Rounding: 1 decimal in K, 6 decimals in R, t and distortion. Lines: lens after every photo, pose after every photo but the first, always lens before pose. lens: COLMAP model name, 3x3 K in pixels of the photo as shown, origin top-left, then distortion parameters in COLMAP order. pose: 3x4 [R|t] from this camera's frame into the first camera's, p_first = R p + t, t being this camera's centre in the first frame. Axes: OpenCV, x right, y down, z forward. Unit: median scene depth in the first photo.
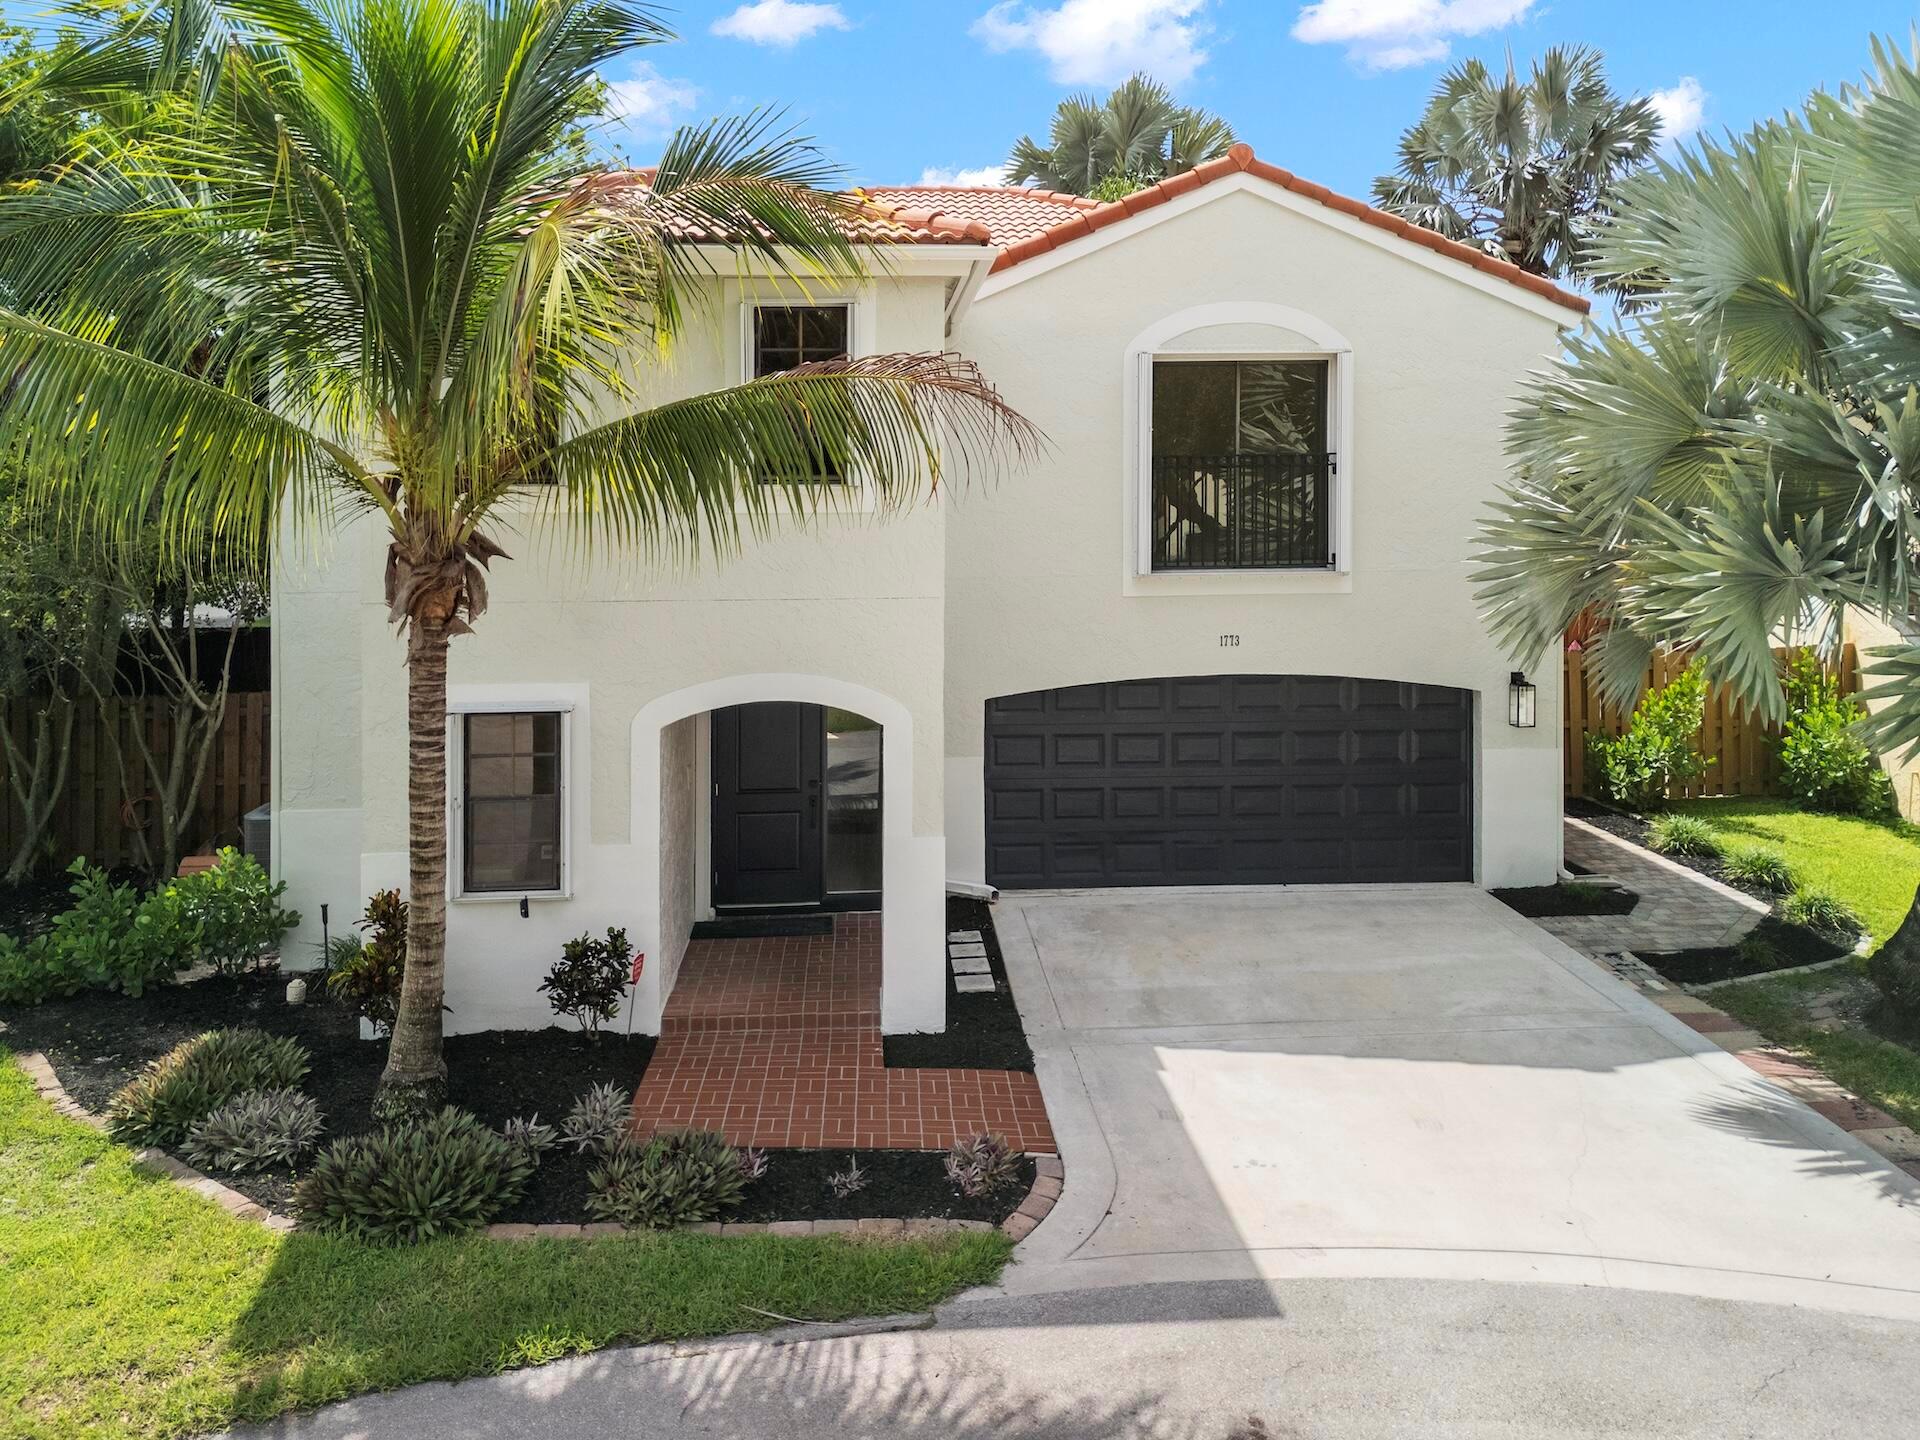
lens RADIAL K [[1342.4, 0, 958.7], [0, 1342.4, 722.2], [0, 0, 1]] dist [-0.001068, -0.000404]
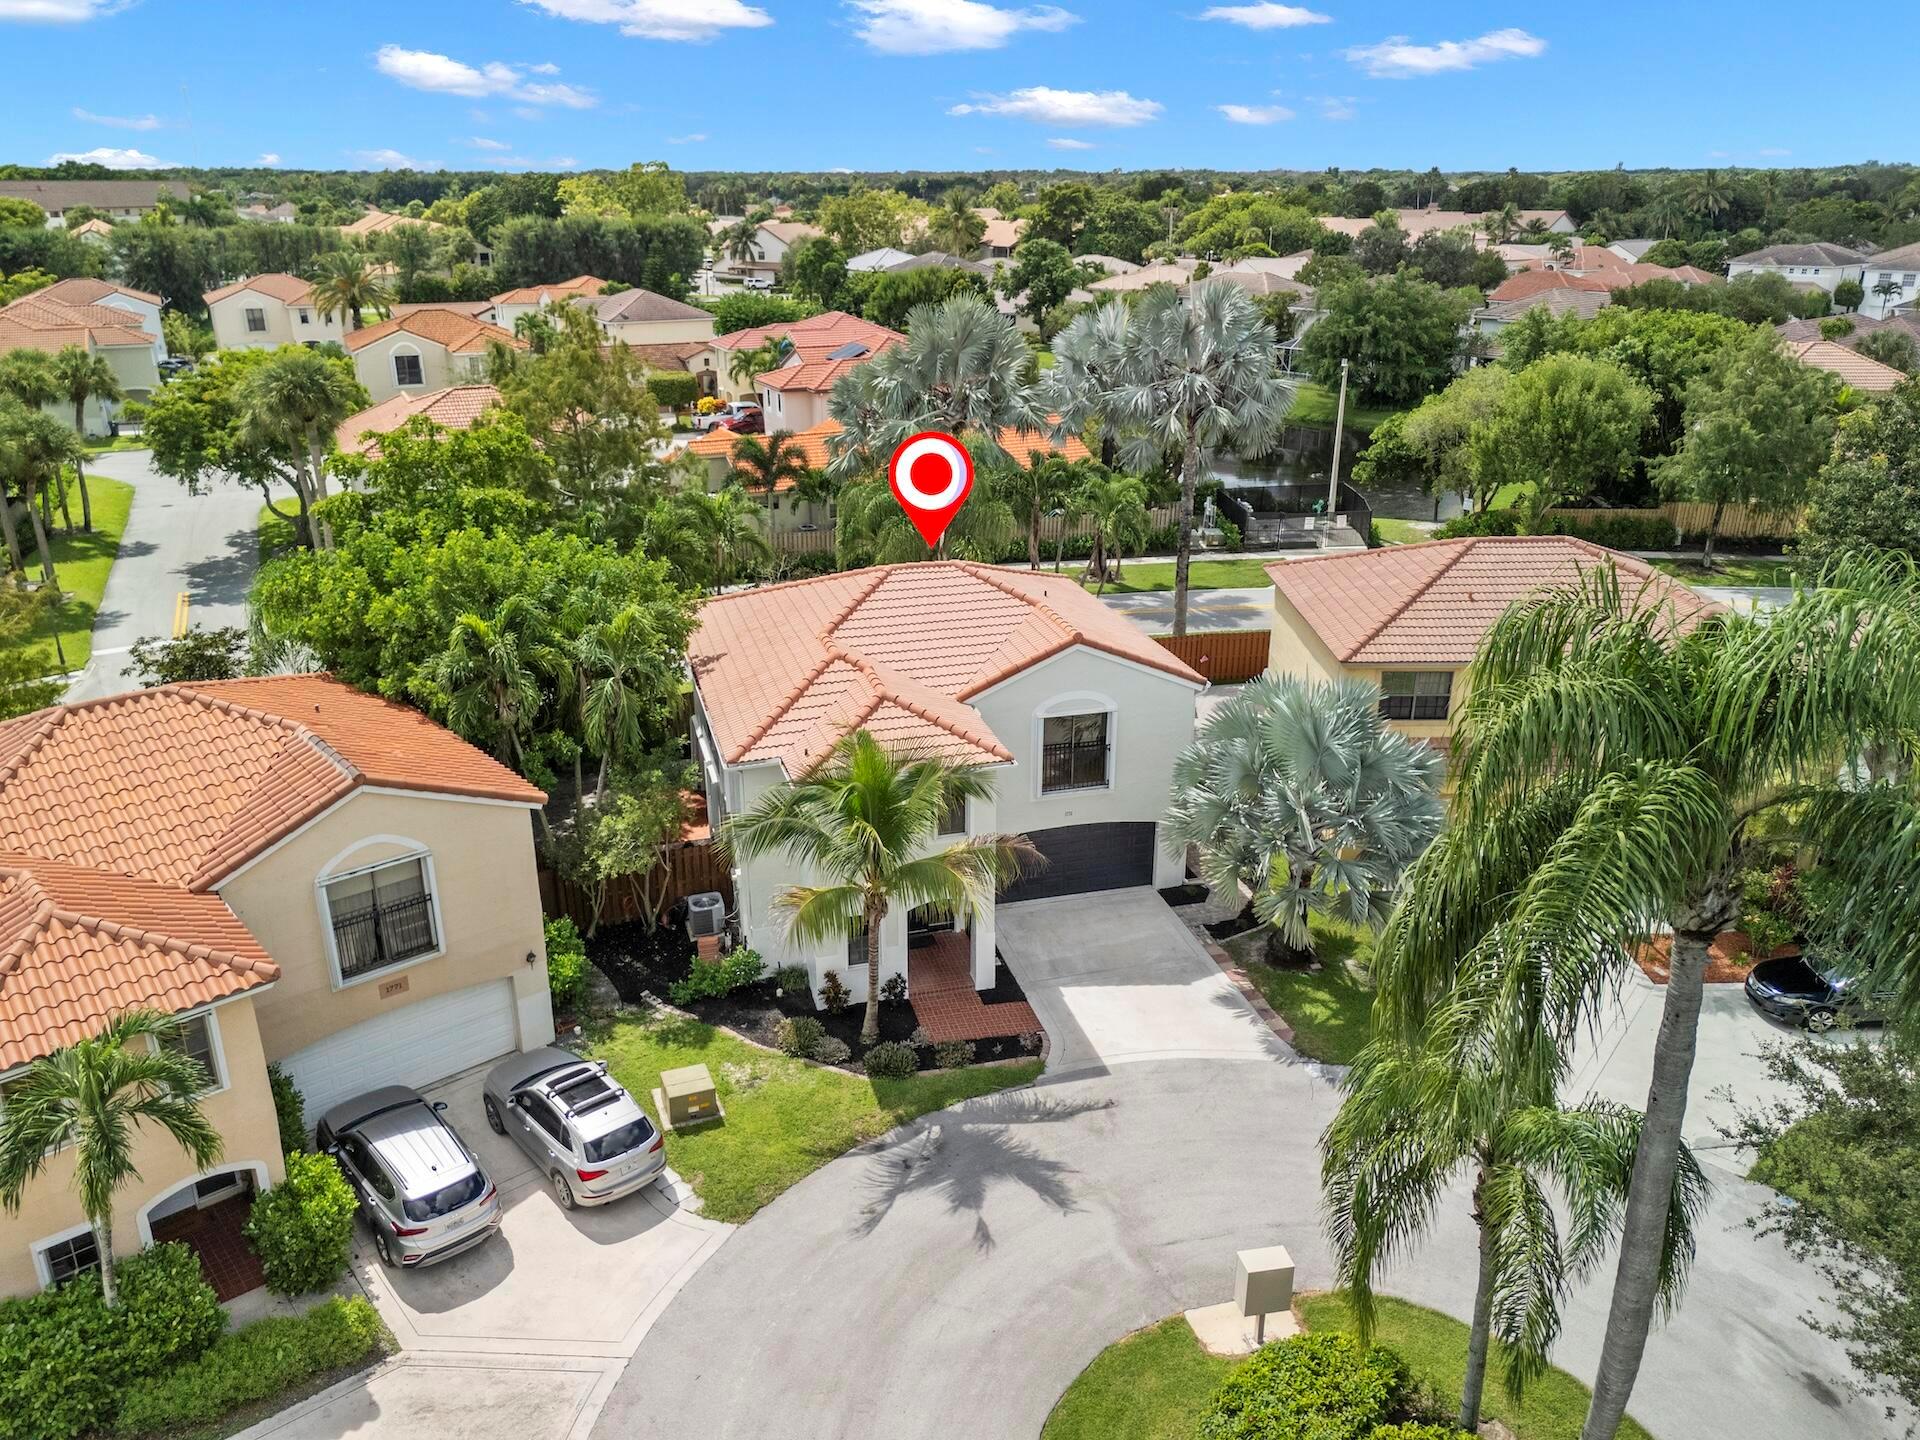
lens RADIAL K [[1342.4, 0, 960.4], [0, 1342.4, 718.5], [0, 0, 1]] dist [-0.001068, -0.000404]
pose [[0.972590, -0.048572, 0.227396, -0.778603], [-0.008616, 0.969740, 0.243989, -1.158402], [-0.232366, -0.239261, 0.942741, -1.814866]]
